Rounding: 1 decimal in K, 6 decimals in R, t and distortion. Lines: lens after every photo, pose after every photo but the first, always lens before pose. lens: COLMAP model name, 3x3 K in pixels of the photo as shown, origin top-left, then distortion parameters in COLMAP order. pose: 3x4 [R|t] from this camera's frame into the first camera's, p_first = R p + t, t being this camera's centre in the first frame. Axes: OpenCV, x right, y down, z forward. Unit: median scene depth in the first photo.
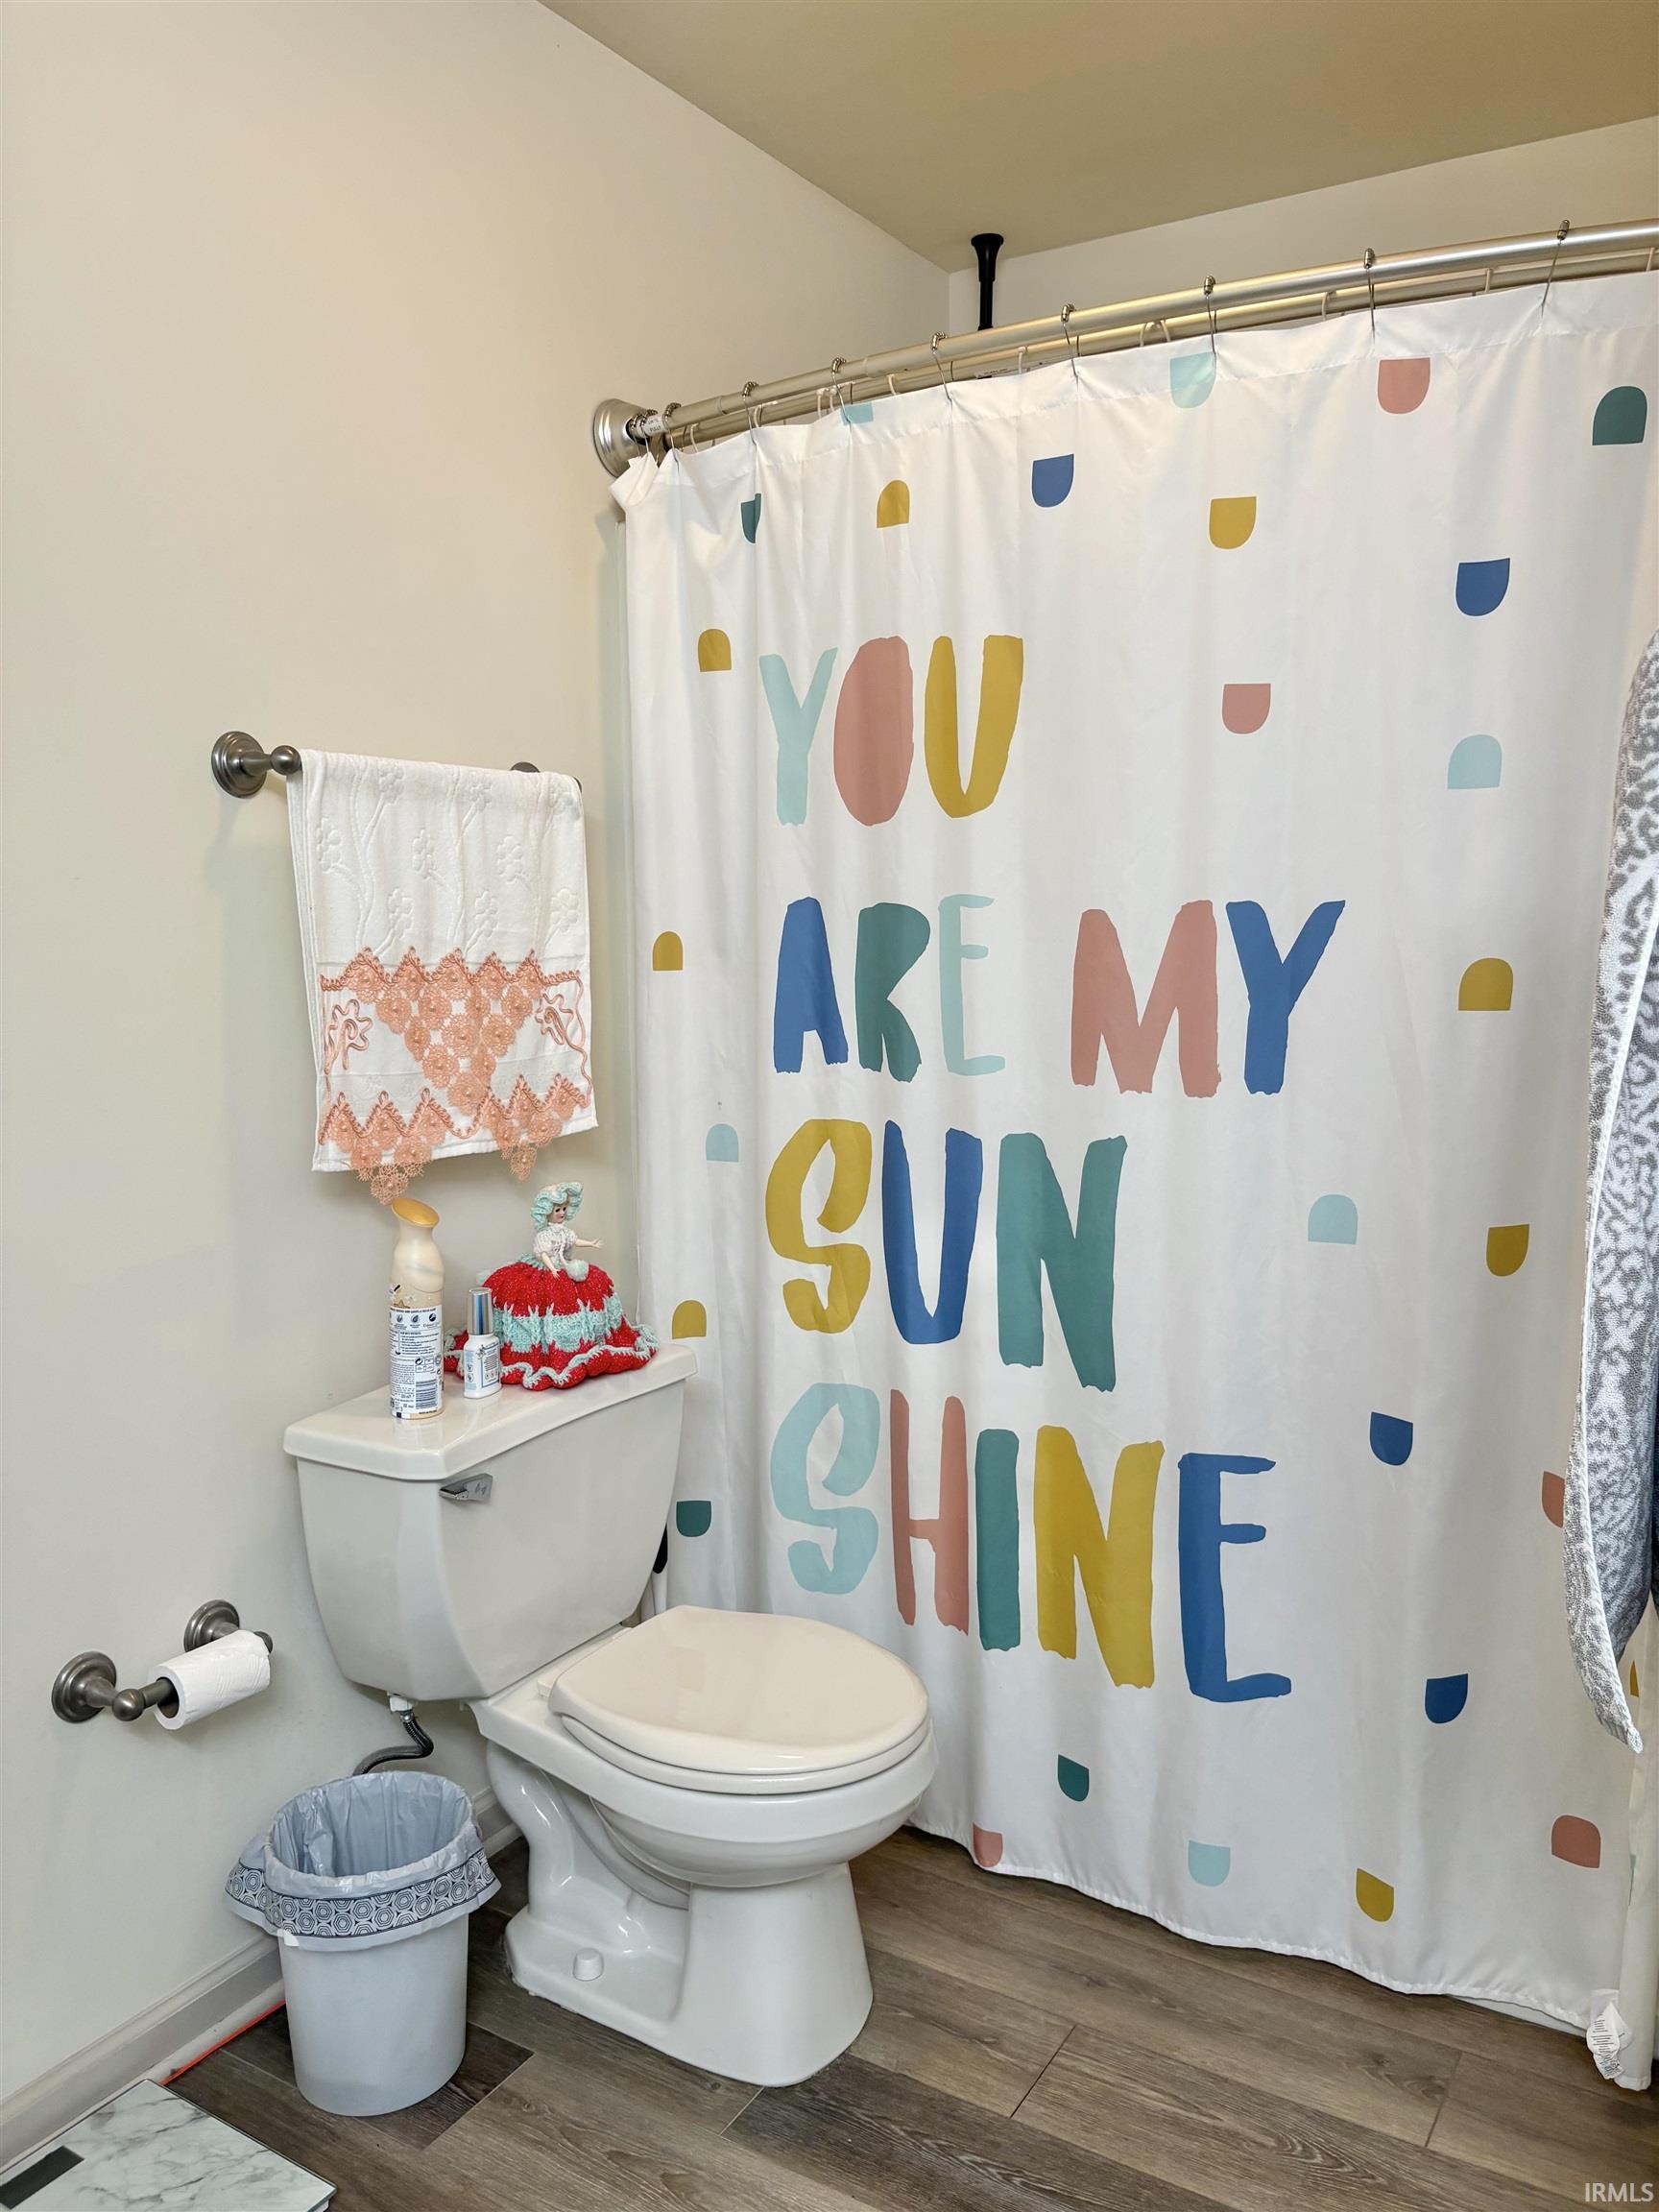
lens RADIAL K [[1673.3, 0, 853.8], [0, 1673.3, 1110.6], [0, 0, 1]] dist [0.043788, -0.057229]
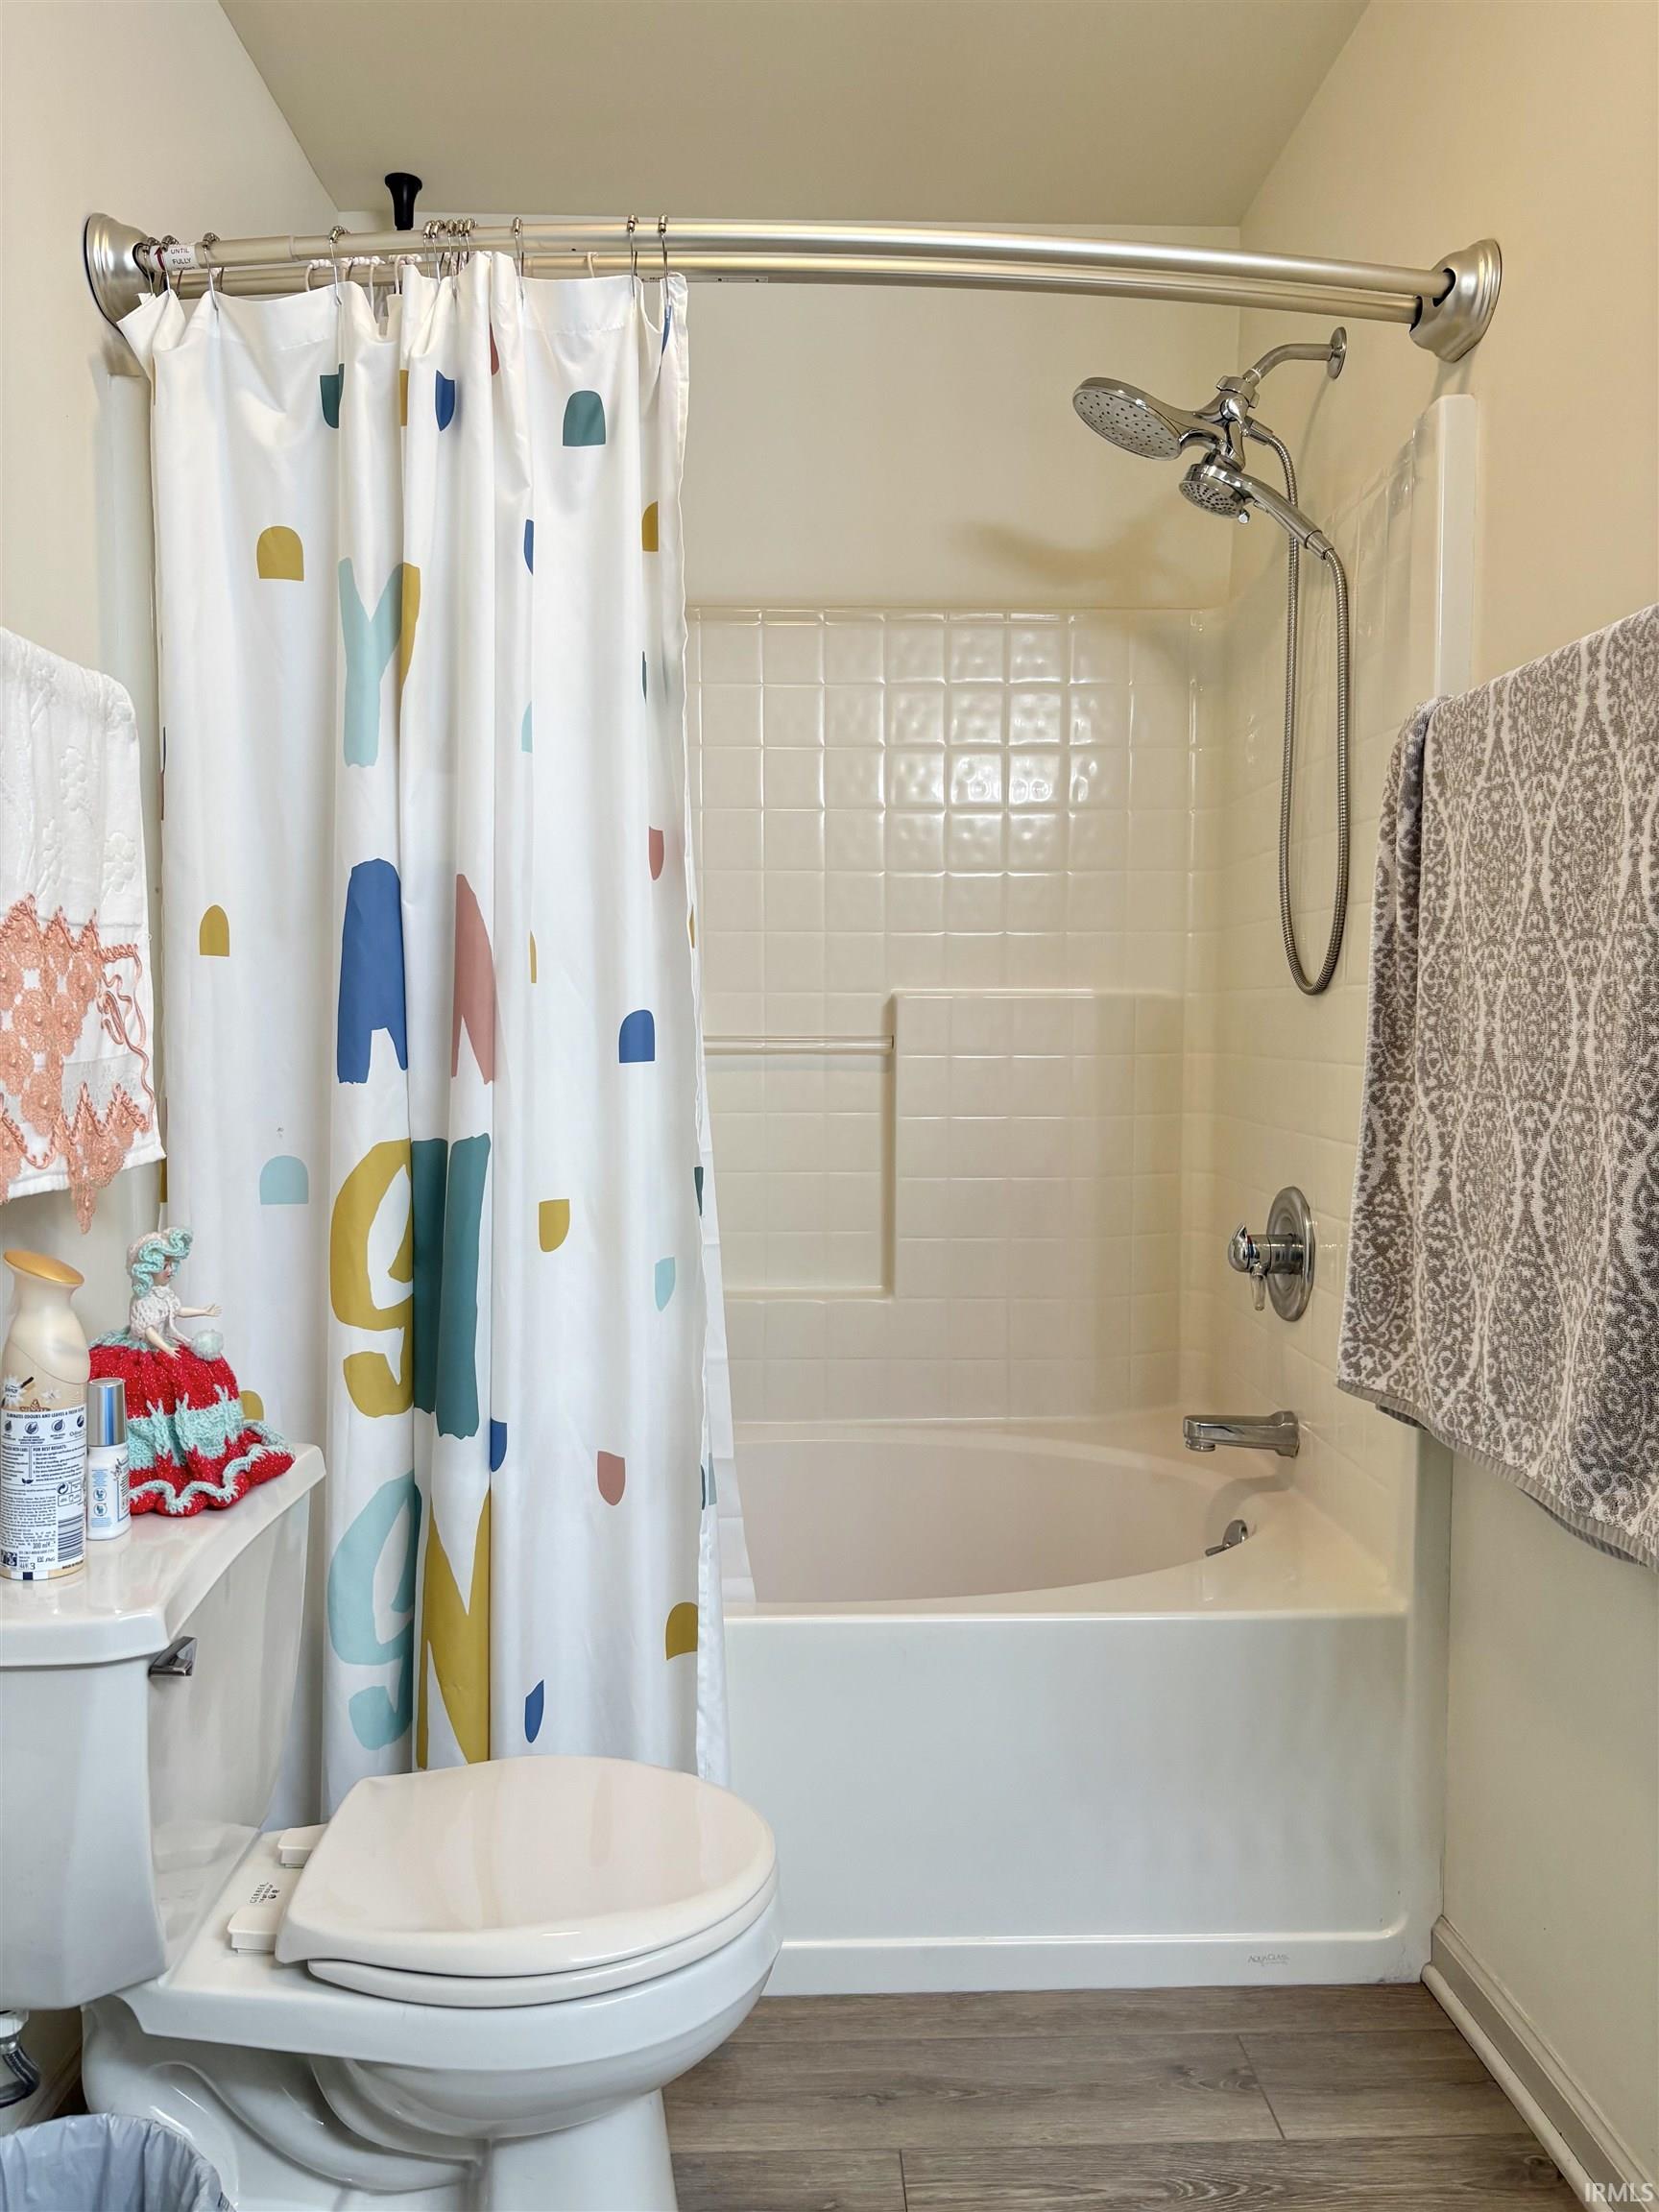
lens RADIAL K [[1673.3, 0, 826.2], [0, 1673.3, 1106.7], [0, 0, 1]] dist [0.043788, -0.057229]
pose [[0.840629, -0.025879, 0.540993, -0.324374], [0.062073, 0.996879, -0.048767, 0.043617], [-0.538043, 0.074576, 0.839612, 0.232521]]
